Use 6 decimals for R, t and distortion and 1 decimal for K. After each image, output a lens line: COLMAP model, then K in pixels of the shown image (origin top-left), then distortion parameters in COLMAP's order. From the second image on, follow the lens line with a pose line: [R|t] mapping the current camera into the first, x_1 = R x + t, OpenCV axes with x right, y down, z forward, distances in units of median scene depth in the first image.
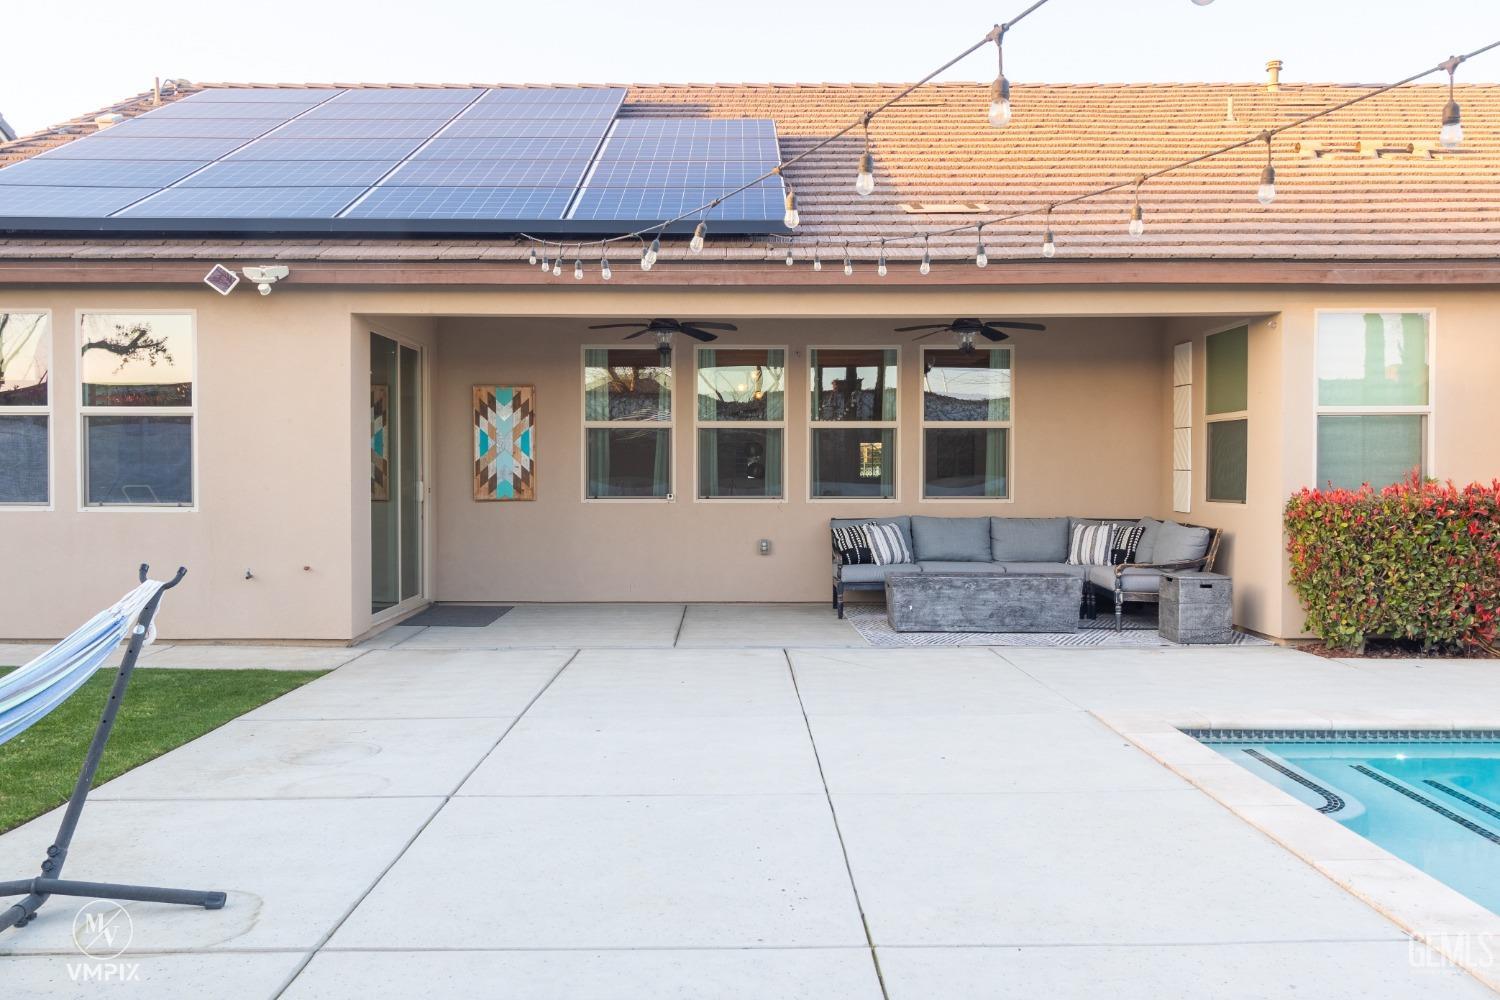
lens RADIAL K [[1162.1, 0, 745.5], [0, 1162.1, 488.5], [0, 0, 1]] dist [0.001465, 0.002008]
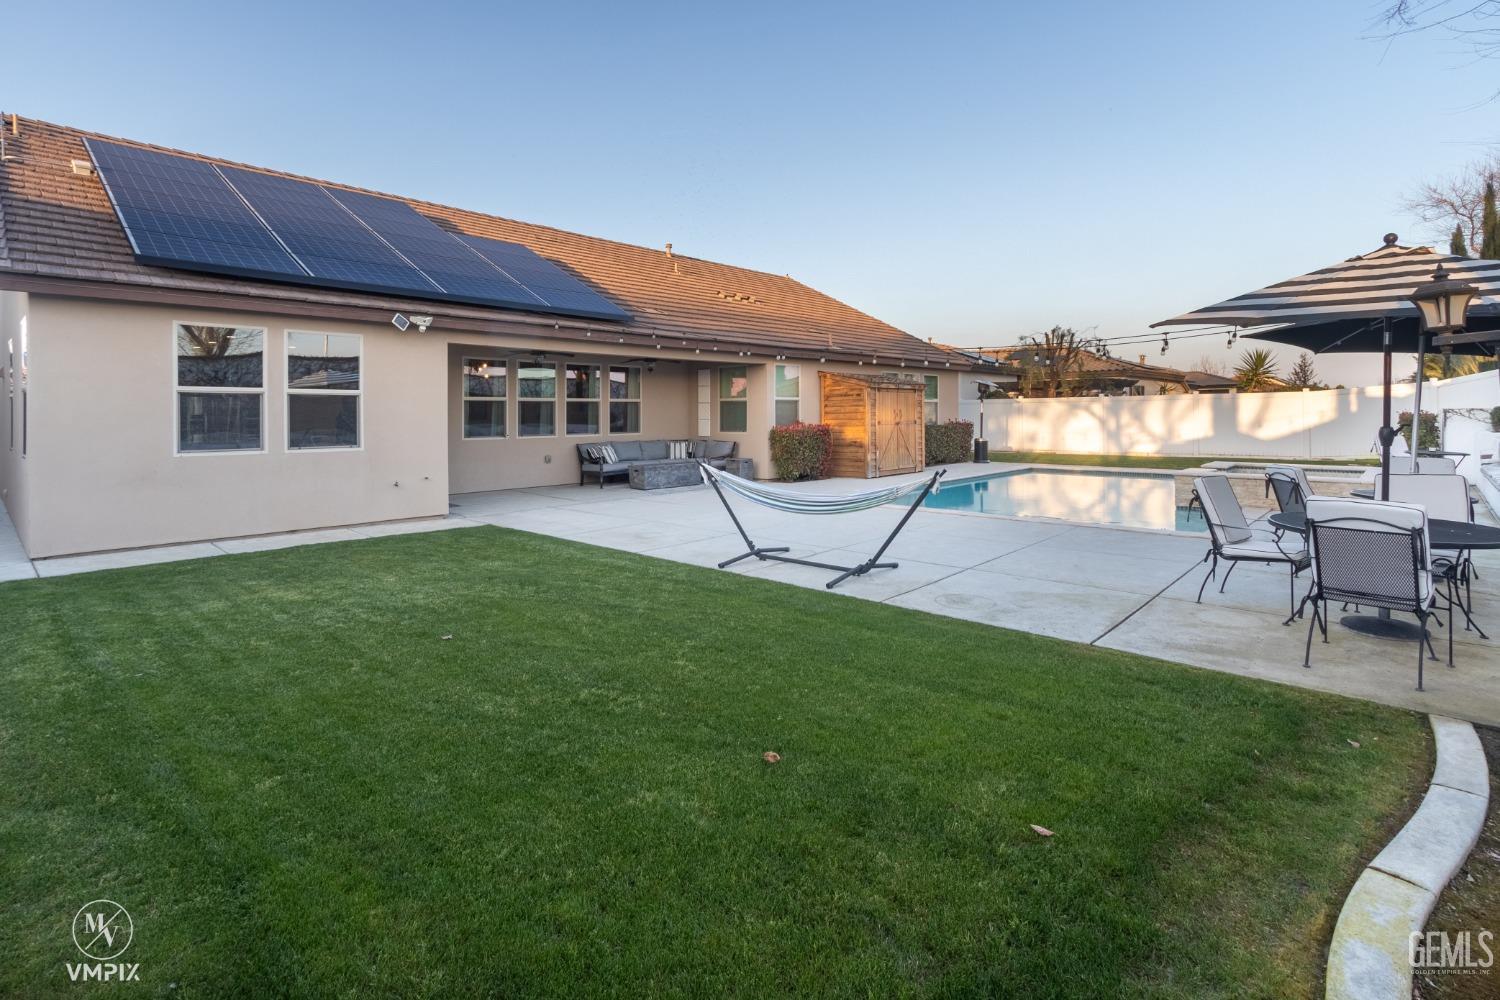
lens RADIAL K [[711.8, 0, 747.9], [0, 711.8, 416.0], [0, 0, 1]] dist [0.001442, -0.000002]
pose [[0.686917, -0.006664, 0.726705, -0.844541], [0.018190, 0.999802, -0.008026, -0.012019], [-0.726508, 0.018732, 0.686902, -0.159317]]
